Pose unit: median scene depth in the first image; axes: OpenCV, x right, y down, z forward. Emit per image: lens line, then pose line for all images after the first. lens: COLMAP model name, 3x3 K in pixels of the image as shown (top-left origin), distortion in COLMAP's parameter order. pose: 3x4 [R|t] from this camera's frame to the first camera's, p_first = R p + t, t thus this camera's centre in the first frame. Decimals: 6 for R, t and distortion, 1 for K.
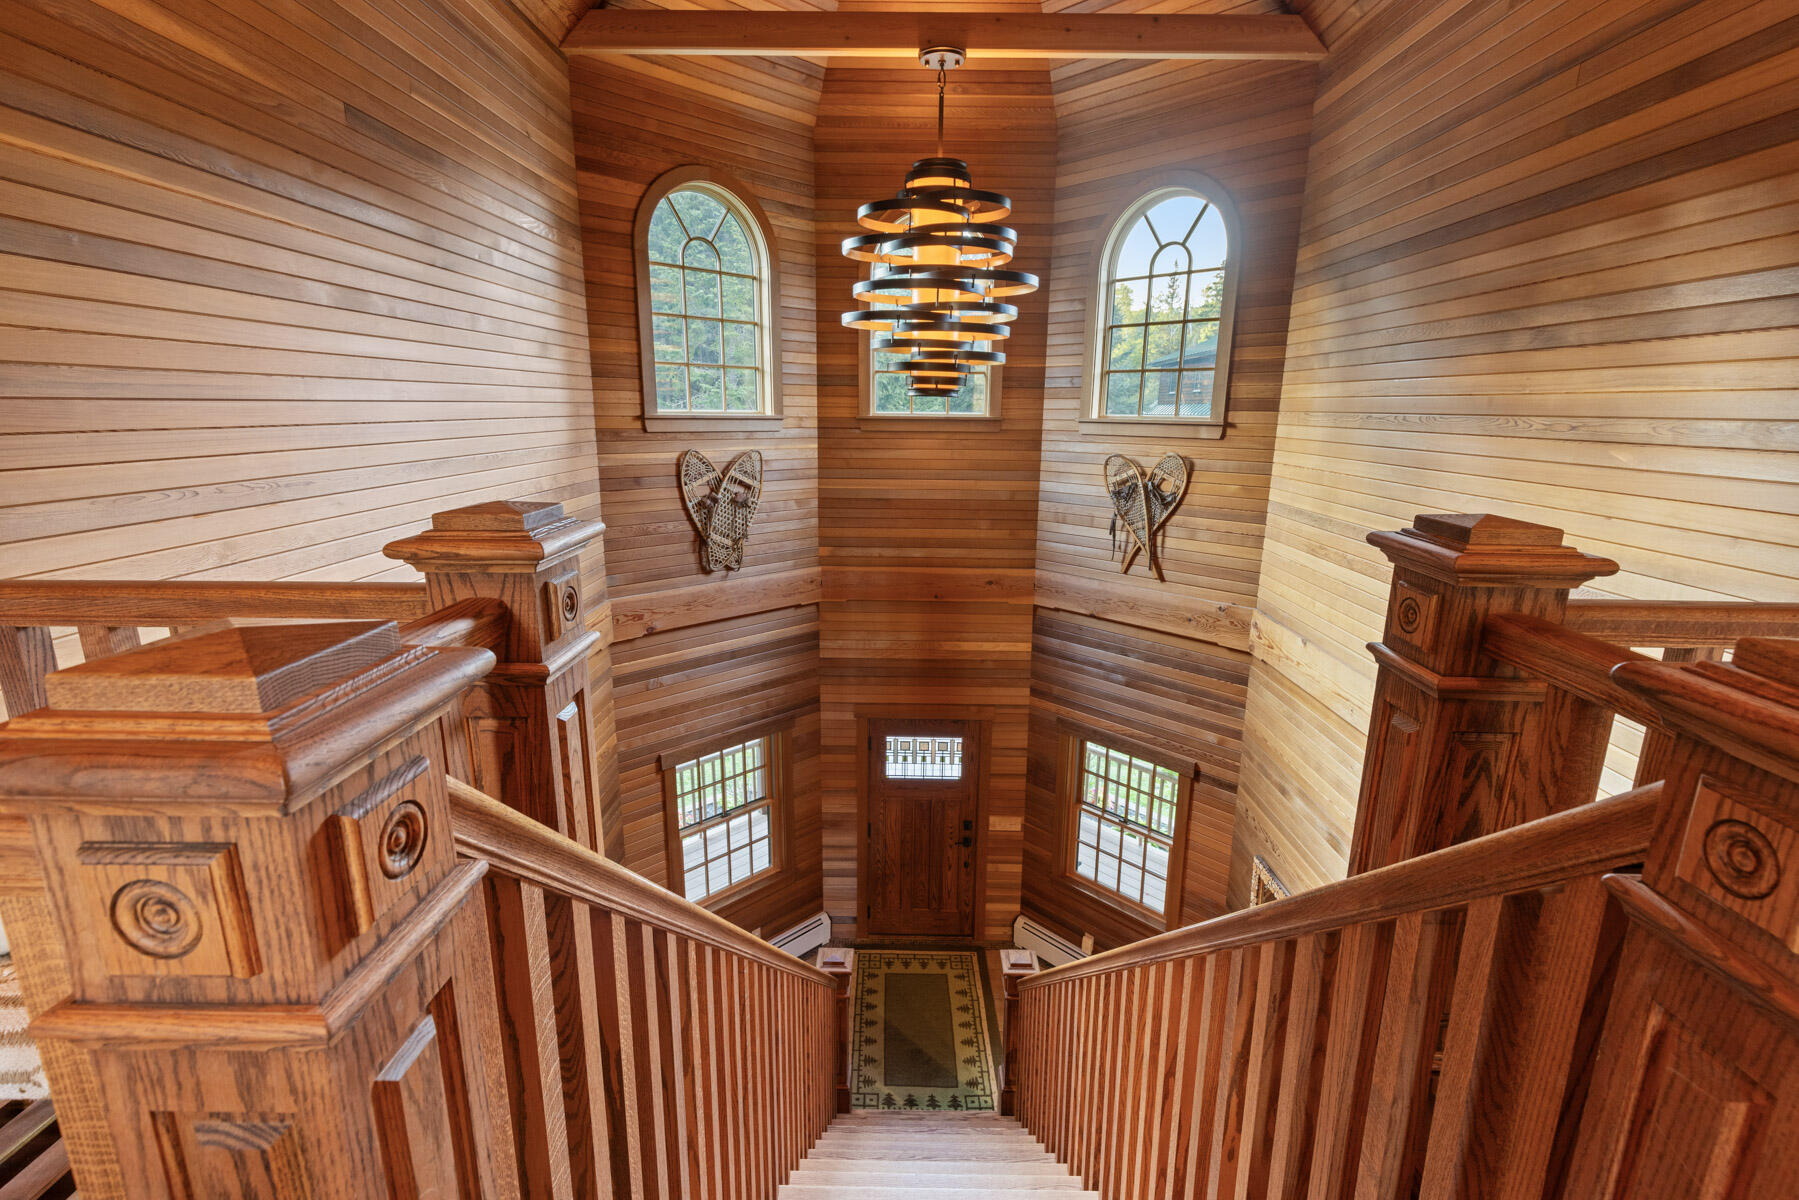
lens RADIAL K [[801.5, 0, 891.6], [0, 801.5, 587.2], [0, 0, 1]] dist [-0.001759, -0.000608]
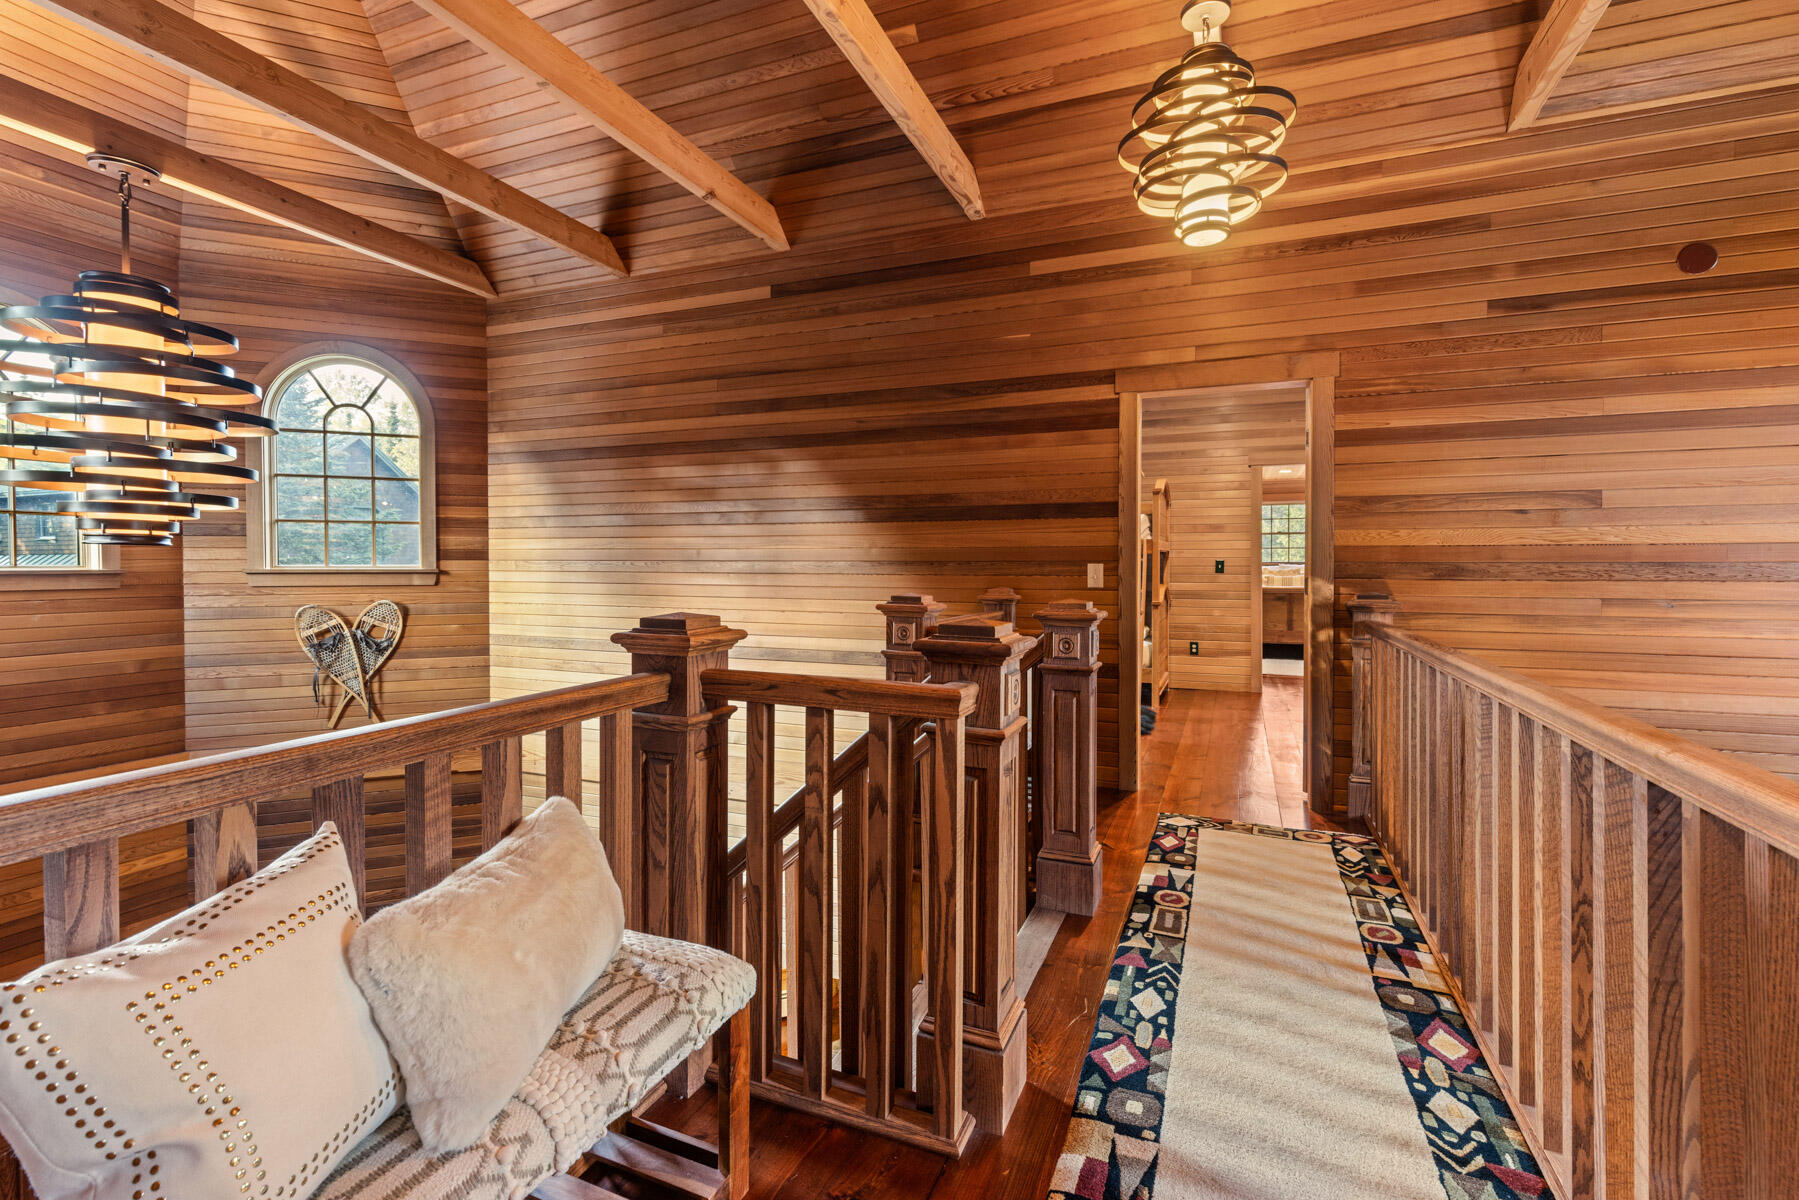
lens RADIAL K [[837.0, 0, 896.8], [0, 837.0, 553.0], [0, 0, 1]] dist [-0.000626, -0.000306]
pose [[0.360627, 0.003005, 0.932705, -0.425537], [0.207199, 0.974750, -0.083253, 0.000621], [-0.909405, 0.223279, 0.350899, 0.002493]]
